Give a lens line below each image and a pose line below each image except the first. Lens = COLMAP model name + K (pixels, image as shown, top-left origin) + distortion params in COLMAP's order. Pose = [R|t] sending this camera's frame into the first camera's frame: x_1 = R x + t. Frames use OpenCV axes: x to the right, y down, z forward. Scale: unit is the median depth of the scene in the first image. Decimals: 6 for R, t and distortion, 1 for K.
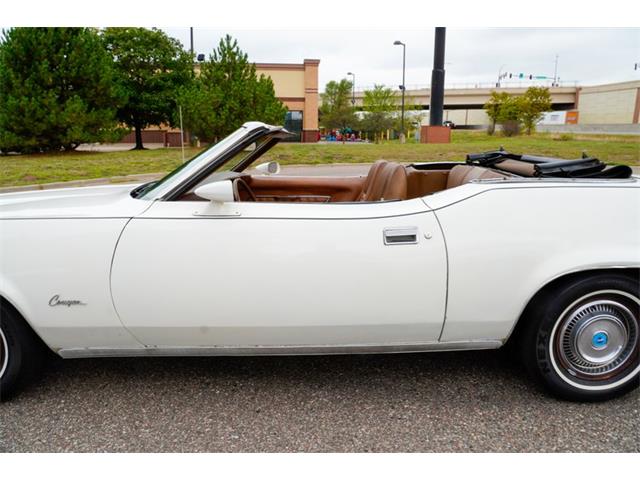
lens RADIAL K [[520.9, 0, 320.0], [0, 520.9, 240.0], [0, 0, 1]] dist [-0.113785, 0.121663]
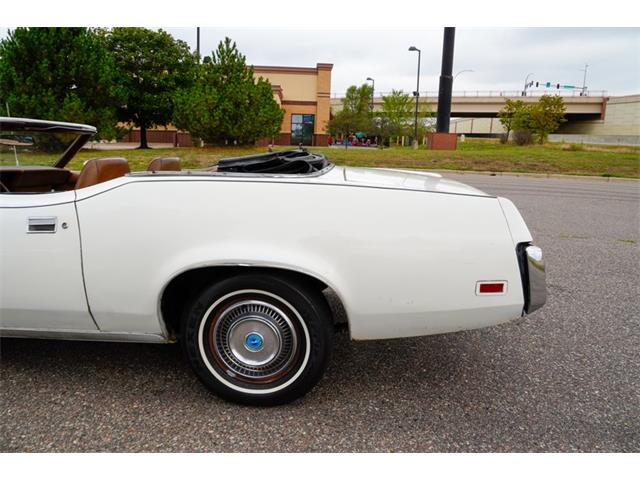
lens RADIAL K [[520.9, 0, 320.0], [0, 520.9, 240.0], [0, 0, 1]] dist [-0.113785, 0.121663]
pose [[0.997509, 0.036796, -0.060176, 0.072381], [-0.037353, 0.999269, -0.008158, 0.000841], [0.059832, 0.010386, 0.998154, 0.002931]]
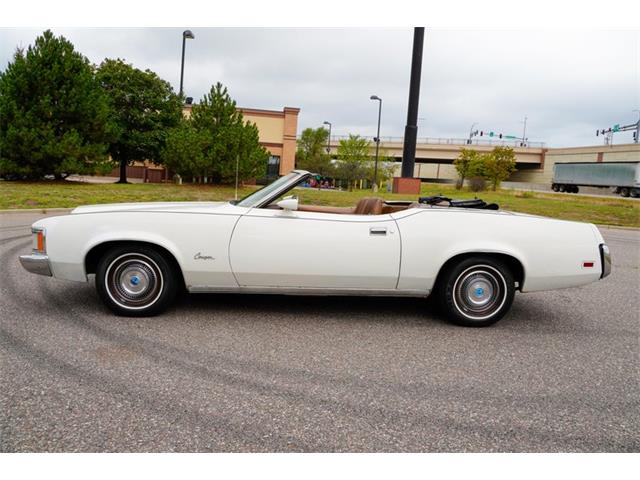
lens RADIAL K [[543.6, 0, 320.0], [0, 543.6, 240.0], [0, 0, 1]] dist [-0.092307, 0.133184]
pose [[0.996736, 0.052195, 0.061579, -0.018627], [-0.046298, 0.994534, -0.093584, 0.021936], [-0.066127, 0.090427, 0.993705, -0.100637]]
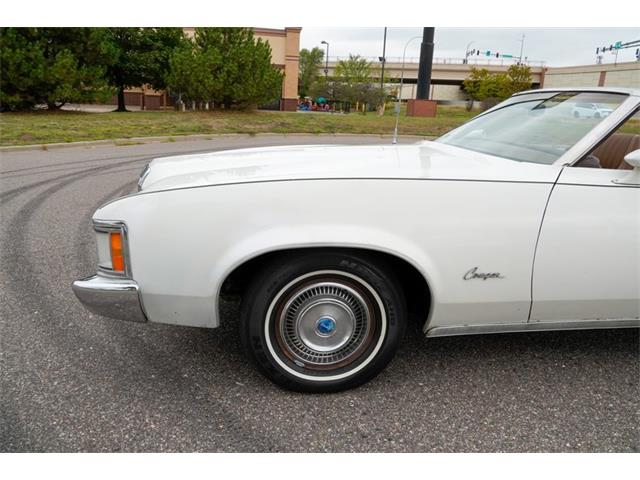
lens RADIAL K [[520.9, 0, 320.0], [0, 520.9, 240.0], [0, 0, 1]] dist [-0.113785, 0.121663]
pose [[0.994995, 0.016894, 0.098490, -0.083282], [-0.022285, 0.998298, 0.053895, 0.001760], [-0.097412, -0.055820, 0.993678, 0.012645]]
